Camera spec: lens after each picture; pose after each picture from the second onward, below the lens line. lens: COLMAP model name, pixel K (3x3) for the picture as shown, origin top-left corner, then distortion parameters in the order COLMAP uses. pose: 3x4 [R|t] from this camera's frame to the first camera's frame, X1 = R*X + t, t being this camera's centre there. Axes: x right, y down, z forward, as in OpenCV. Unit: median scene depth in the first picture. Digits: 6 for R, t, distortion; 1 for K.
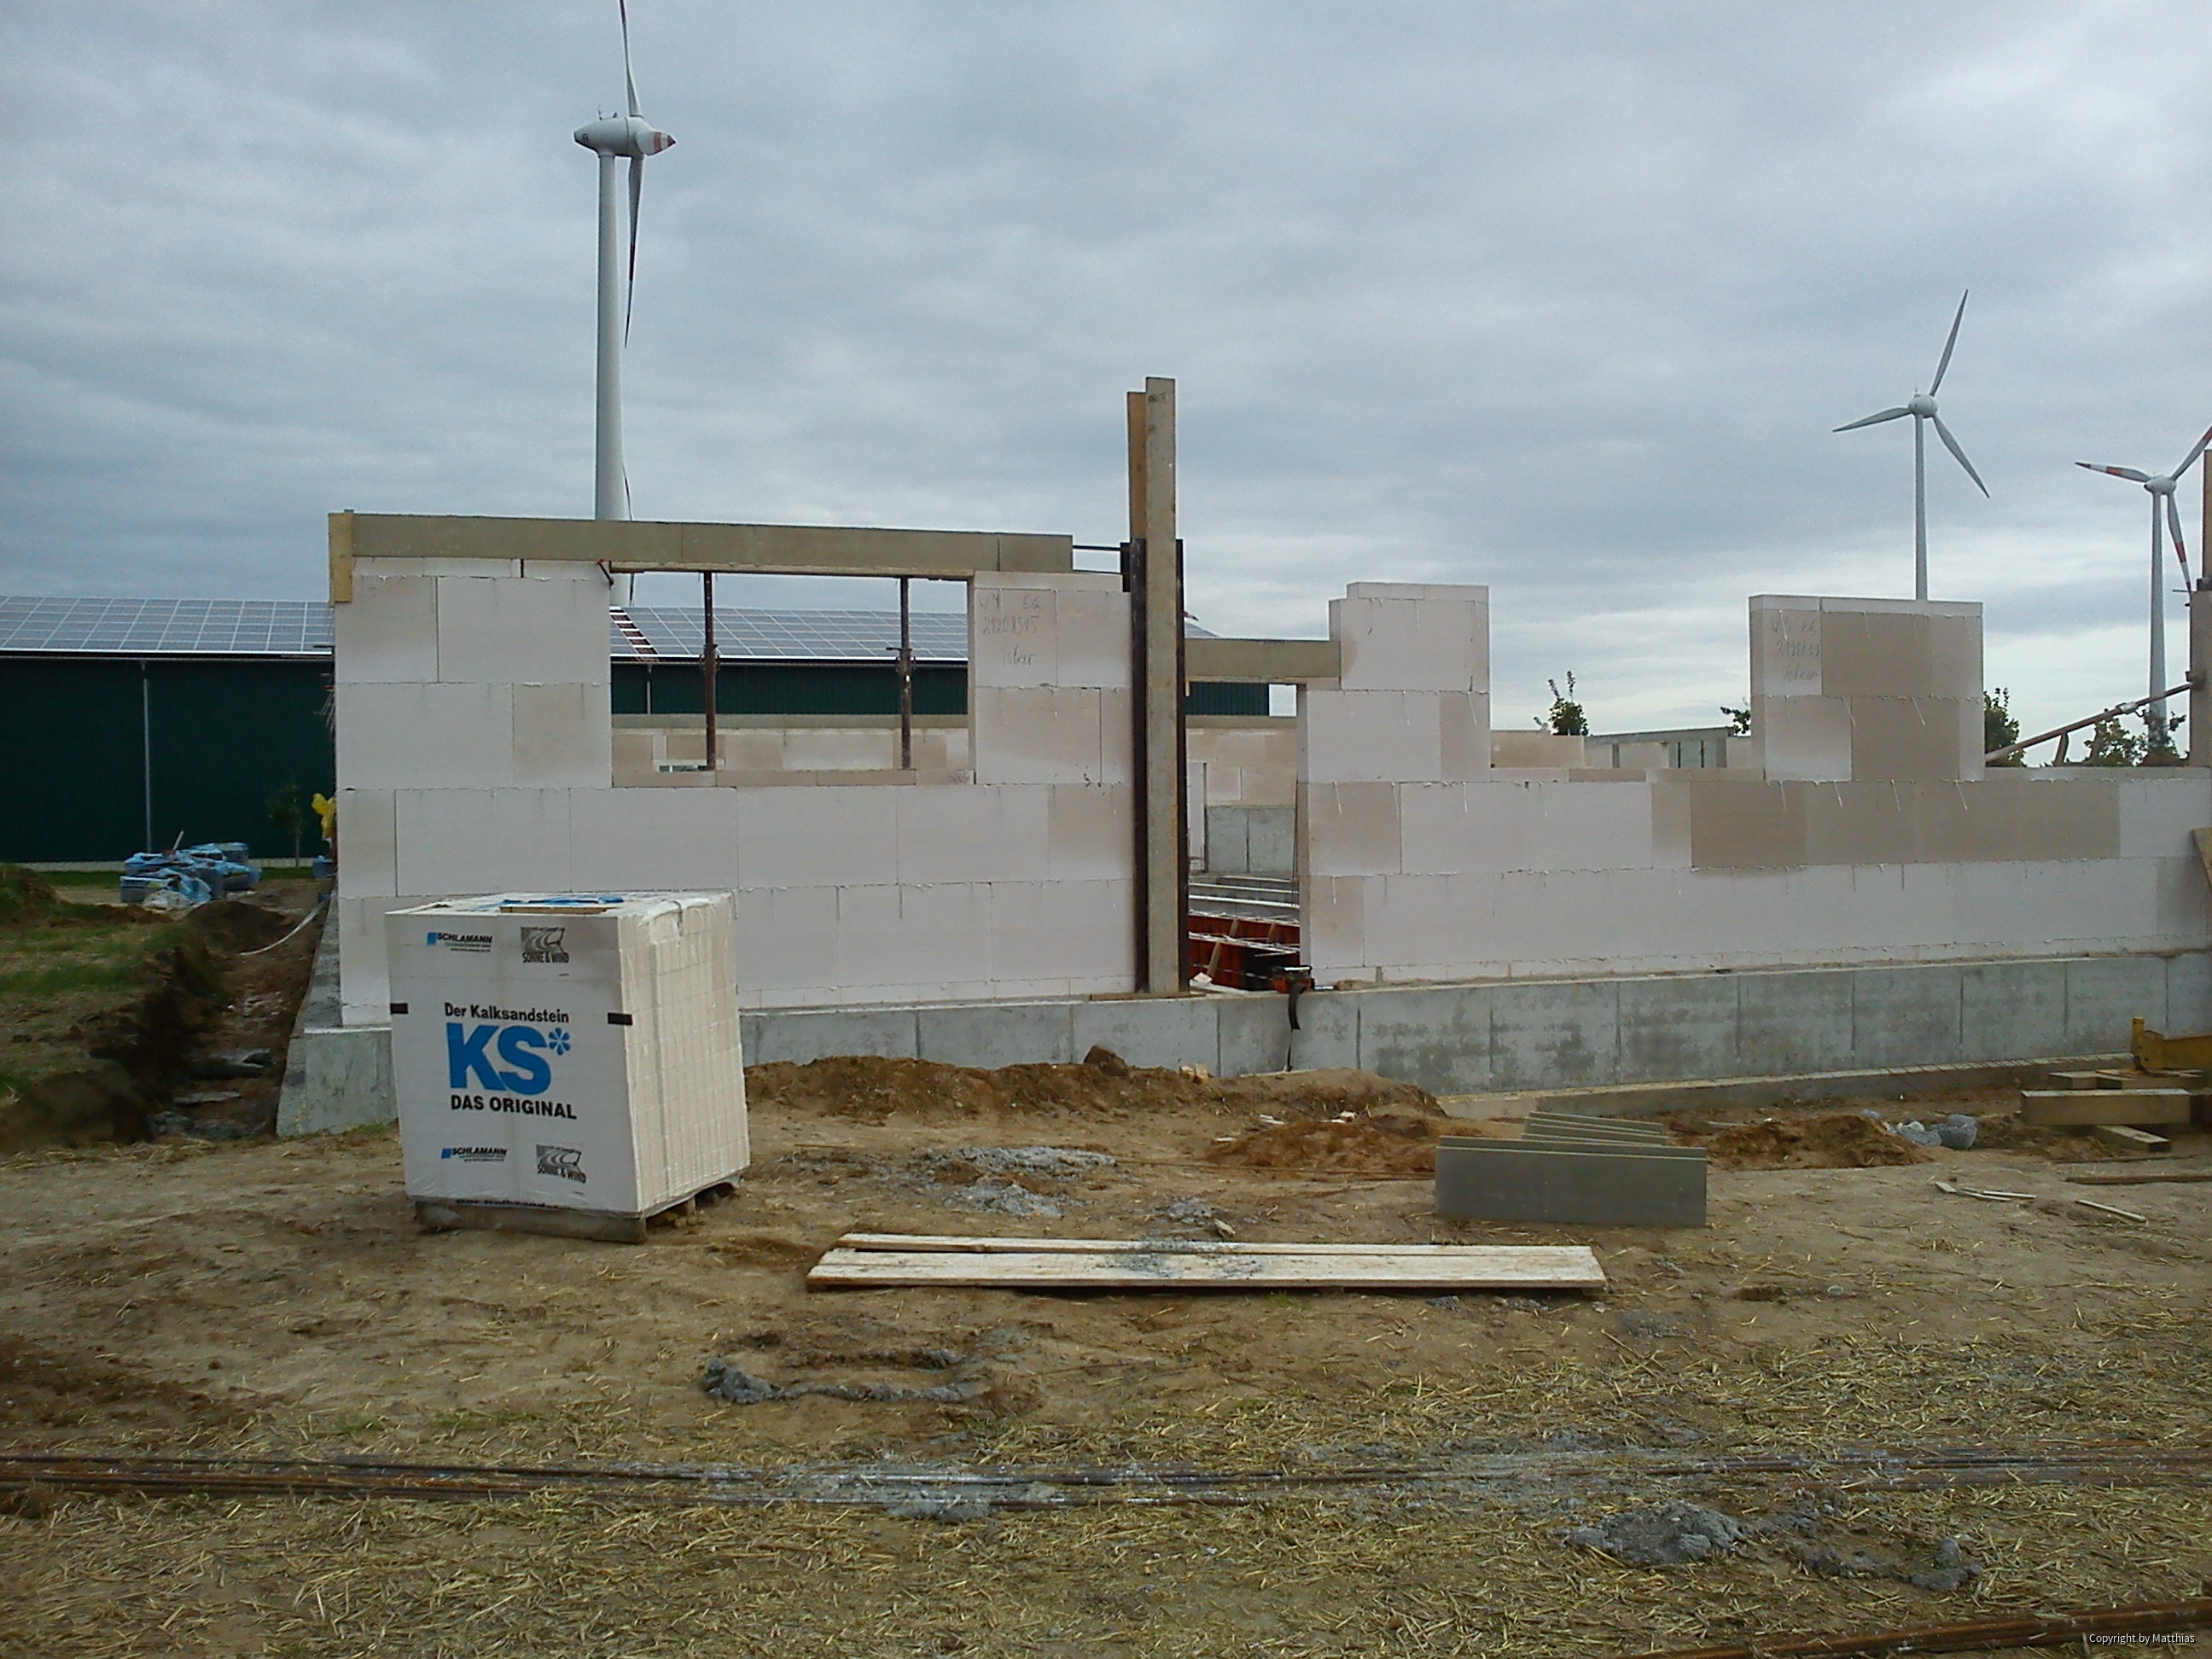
lens RADIAL K [[2326.9, 0, 1225.3], [0, 2326.9, 828.7], [0, 0, 1]] dist [-0.038662, 0.030113]
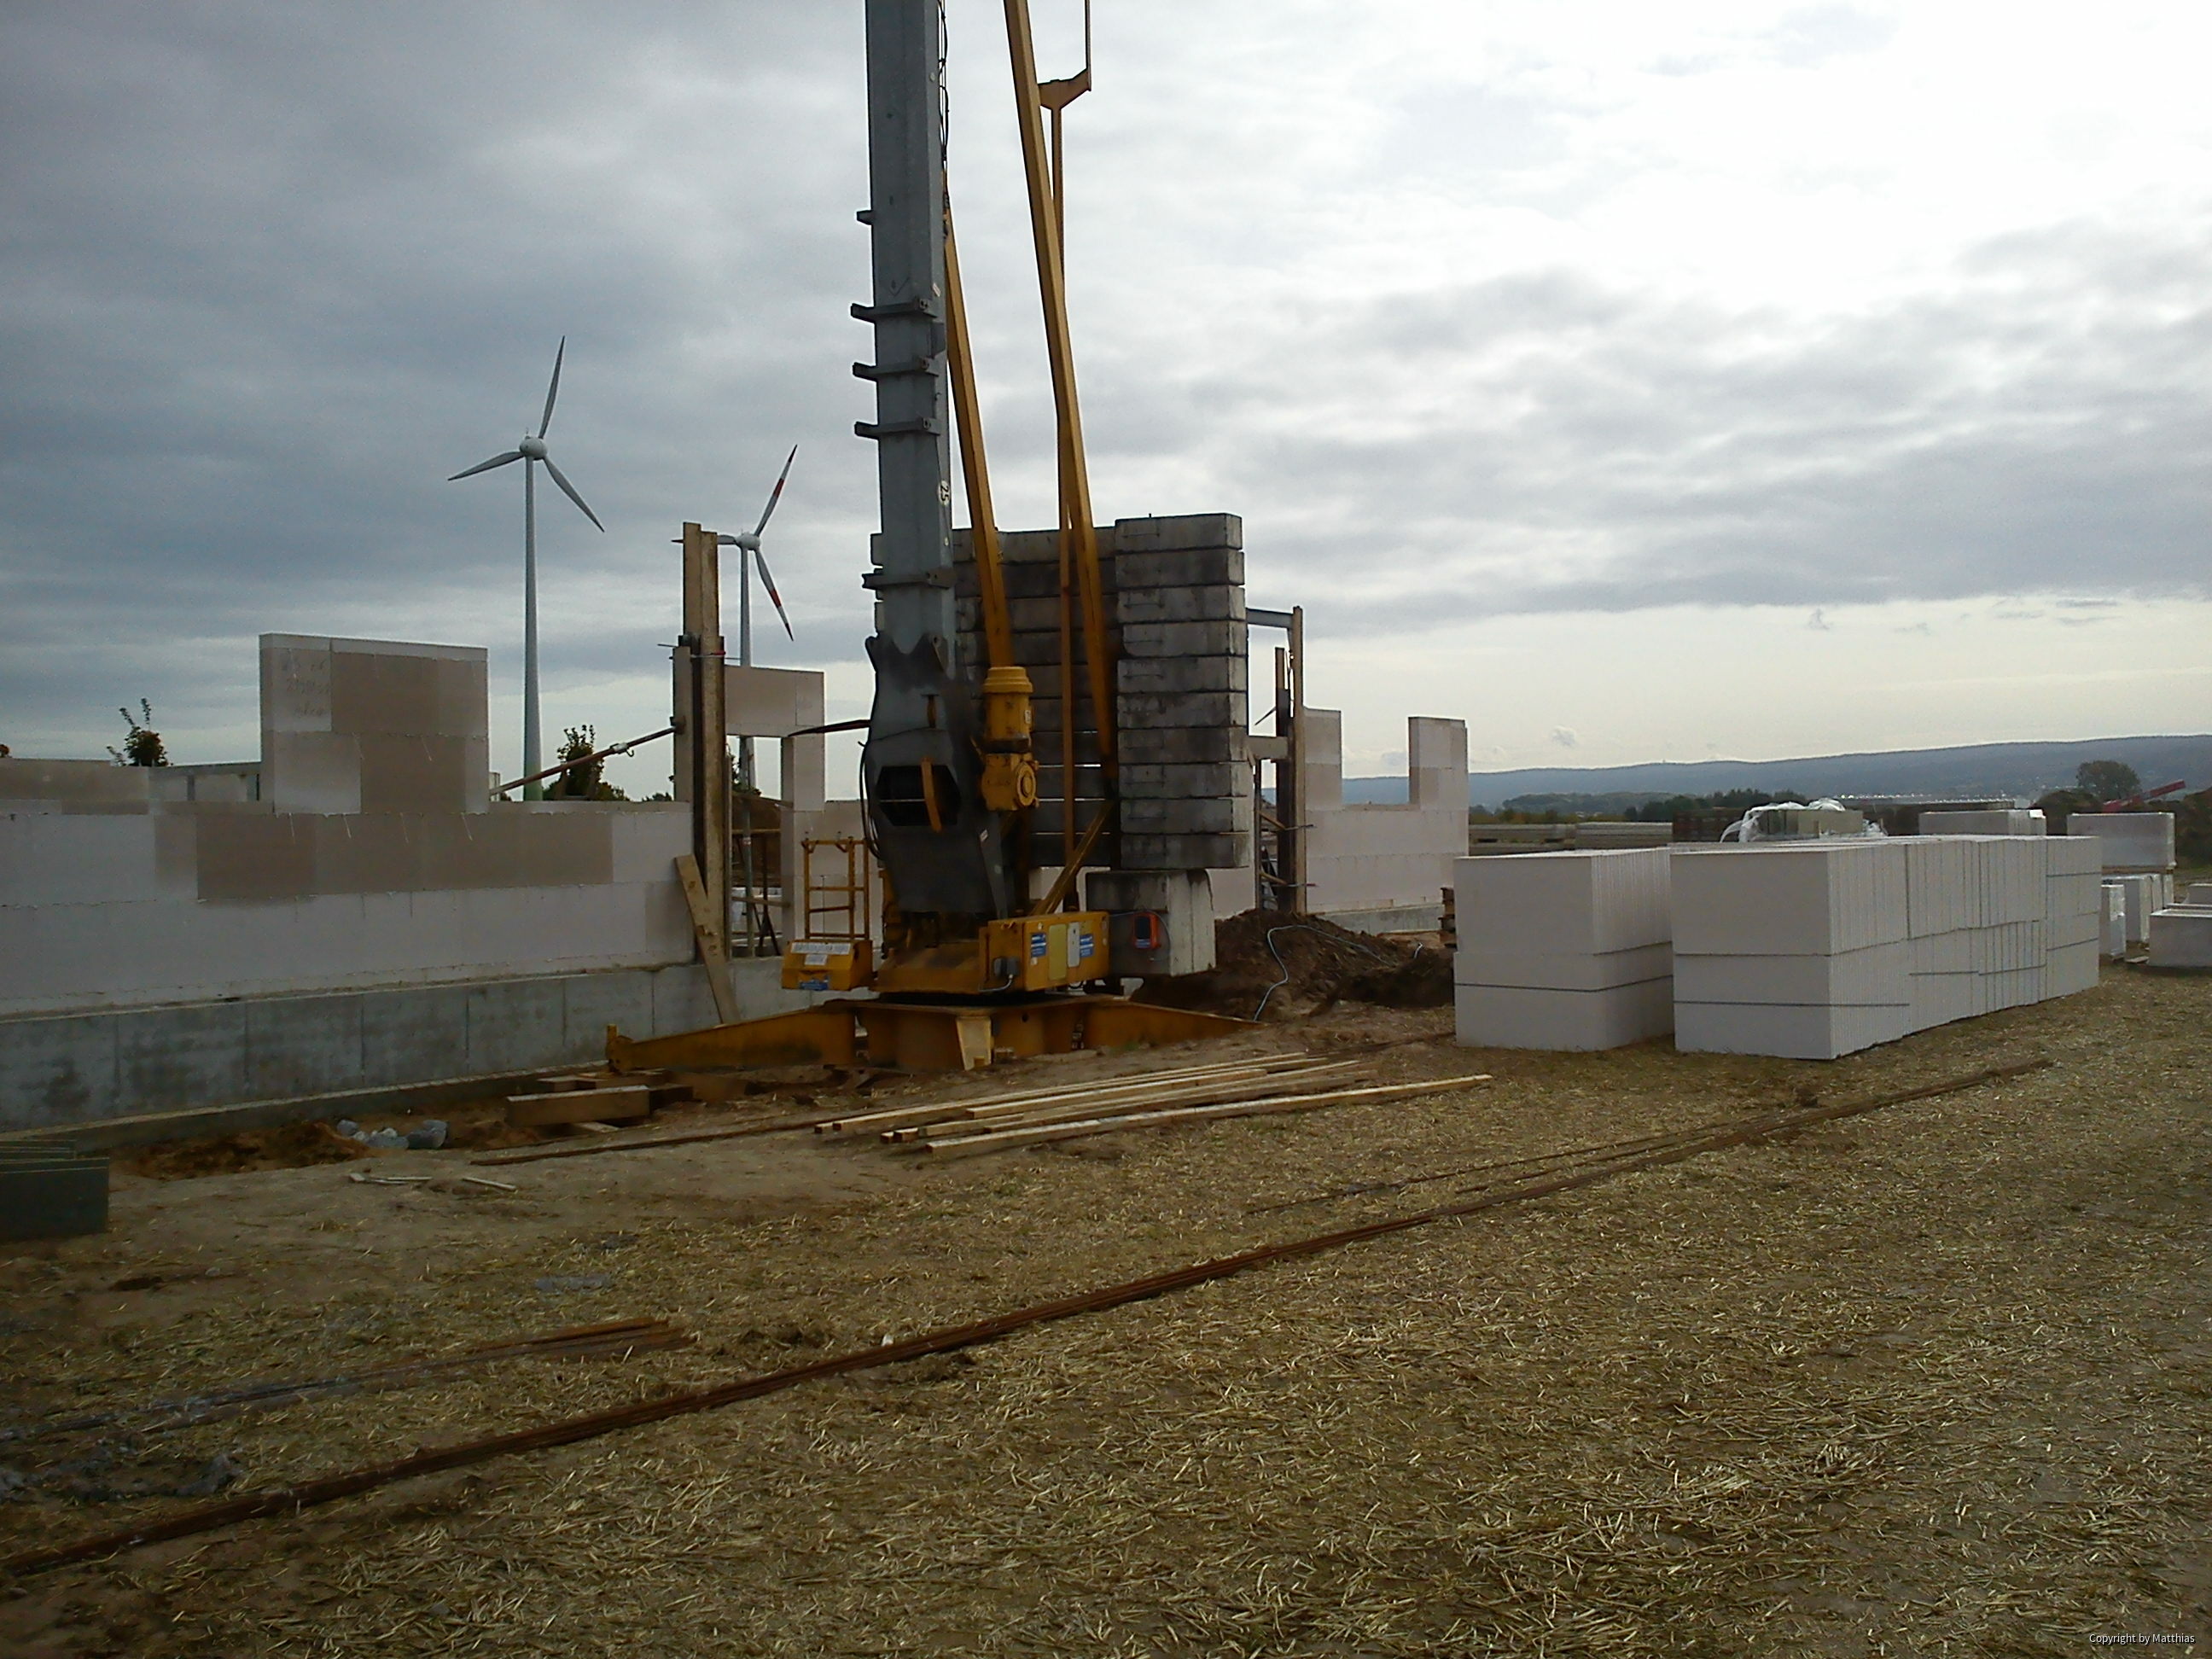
lens RADIAL K [[2316.4, 0, 1203.1], [0, 2316.4, 833.1], [0, 0, 1]] dist [-0.131215, 0.356658]
pose [[0.843157, -0.003912, 0.537654, 0.033729], [0.010420, 0.999905, -0.009066, 0.001578], [-0.537567, 0.013247, 0.843117, -0.083480]]
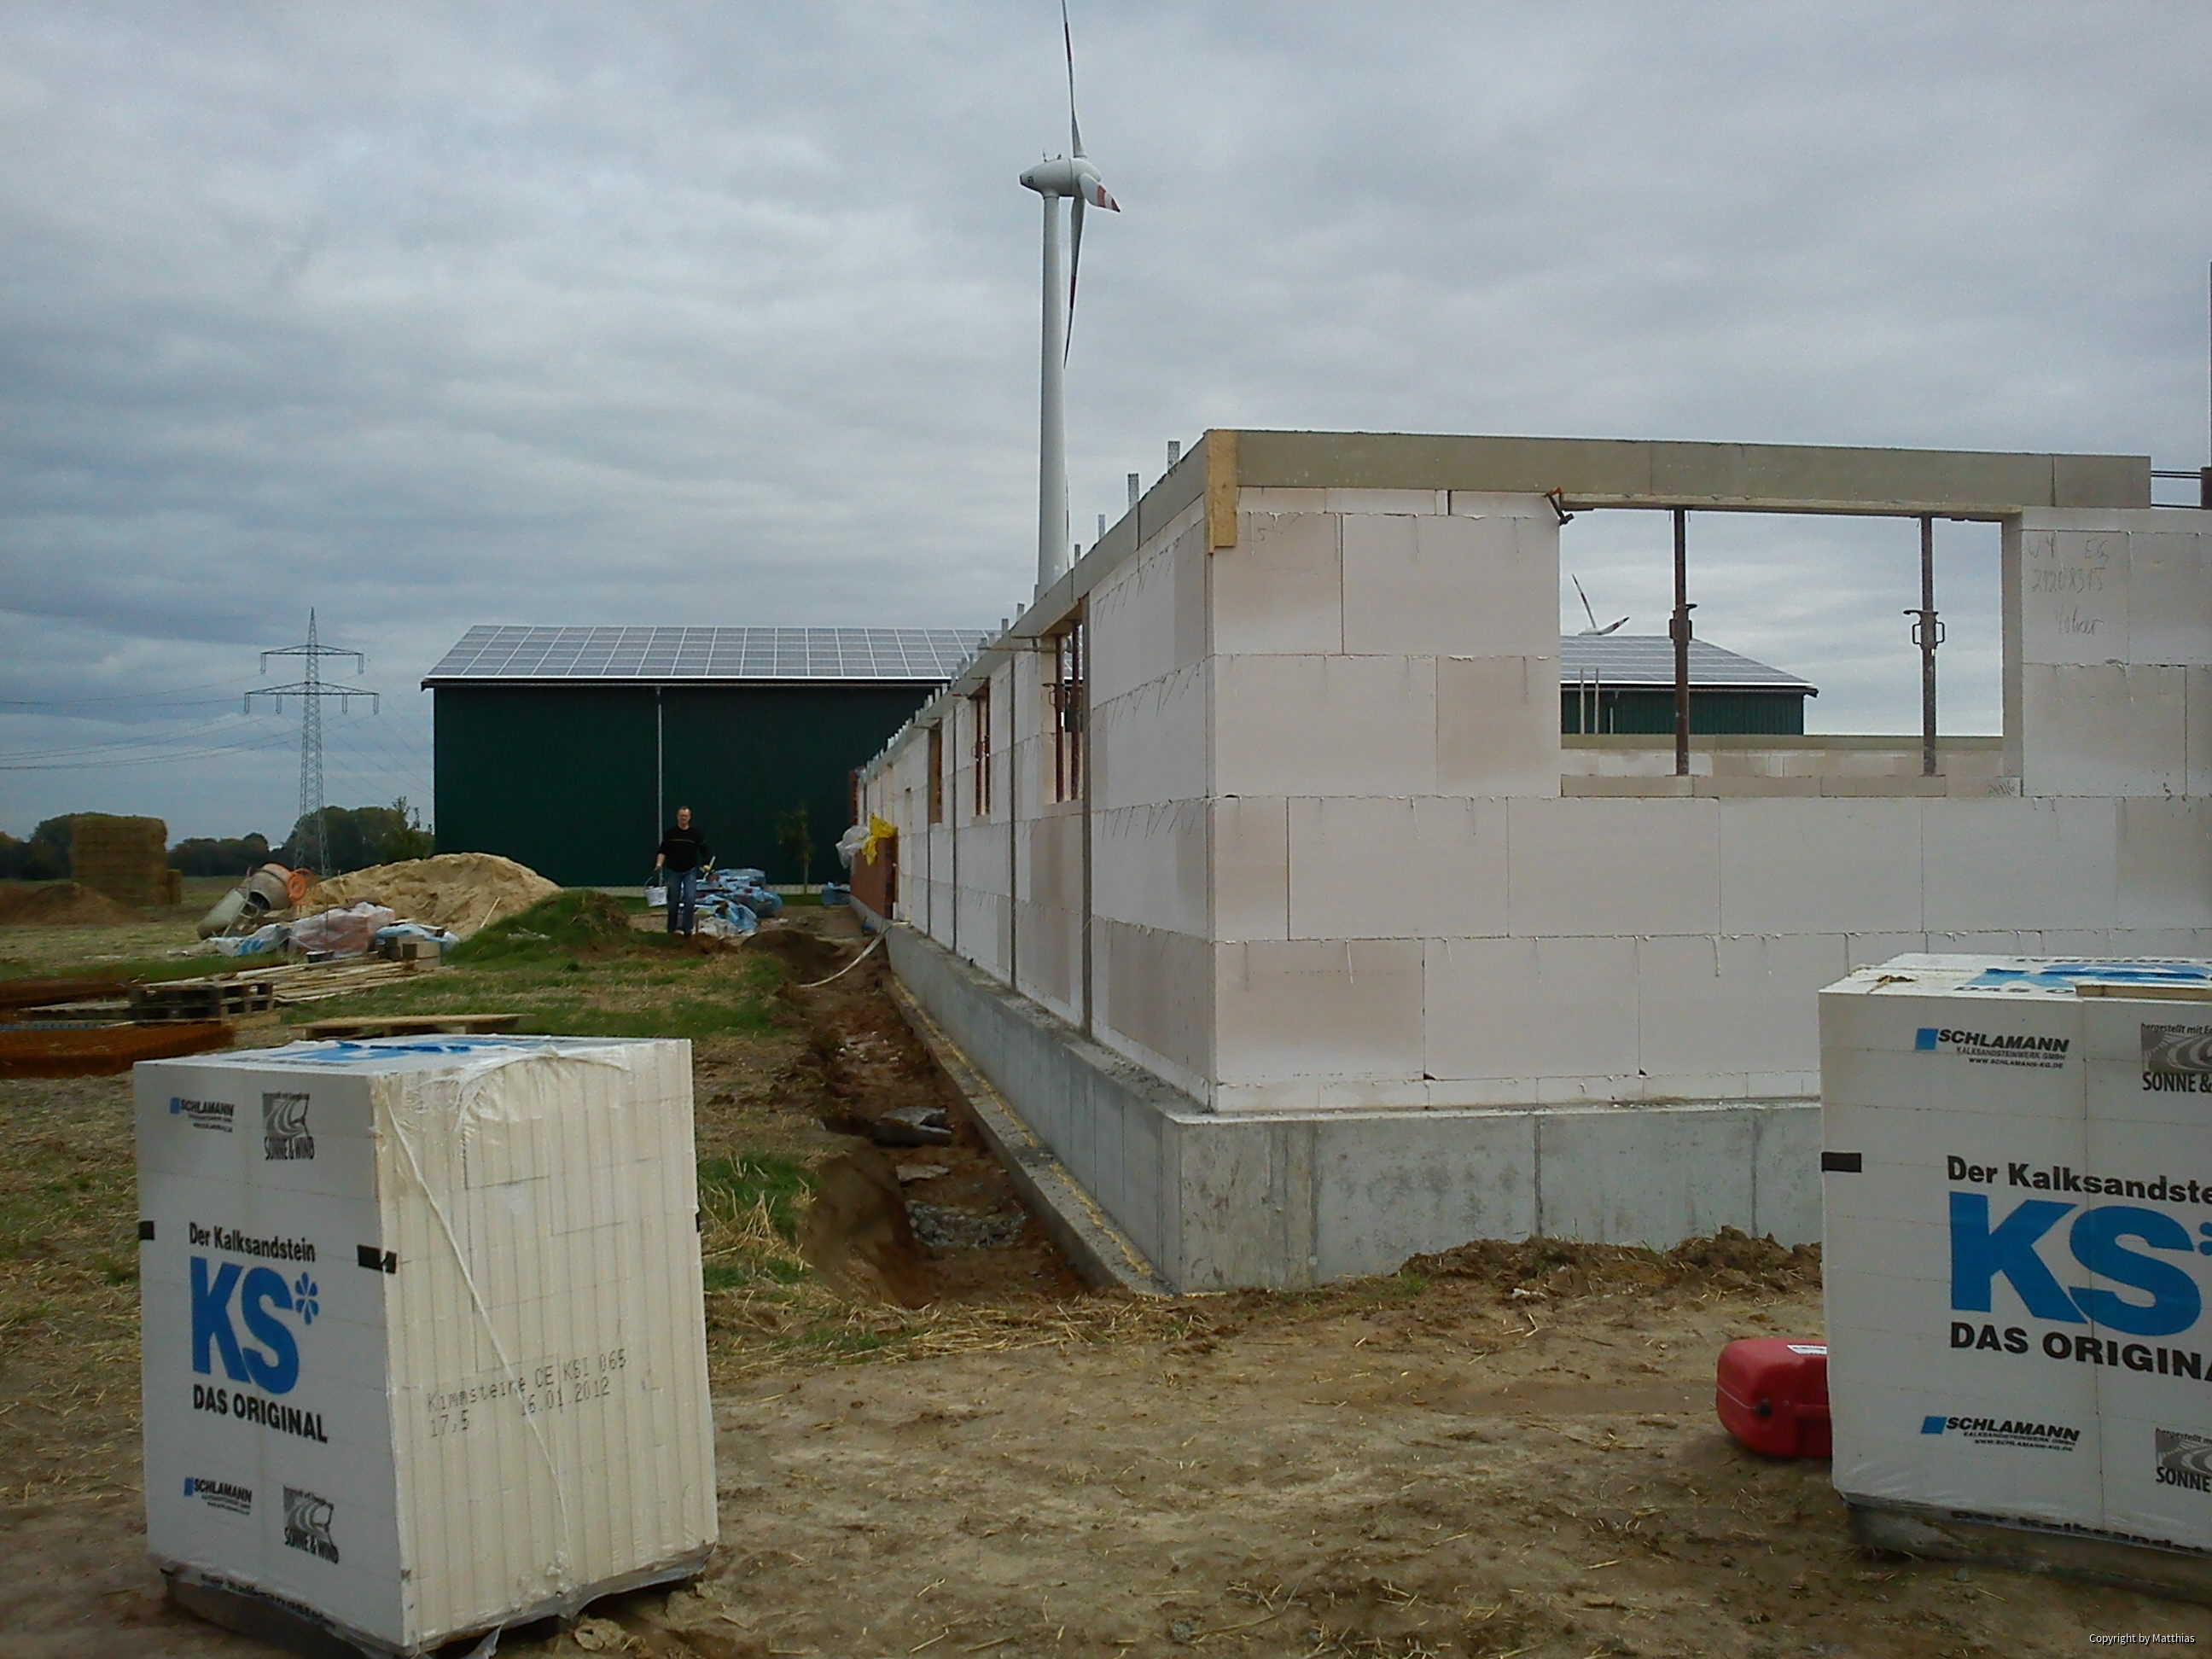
lens RADIAL K [[2316.4, 0, 1203.1], [0, 2316.4, 833.1], [0, 0, 1]] dist [-0.131215, 0.356658]
pose [[0.984262, 0.006175, -0.176609, -0.250380], [-0.008398, 0.999895, -0.011843, 0.003603], [0.176517, 0.013140, 0.984210, 0.258092]]
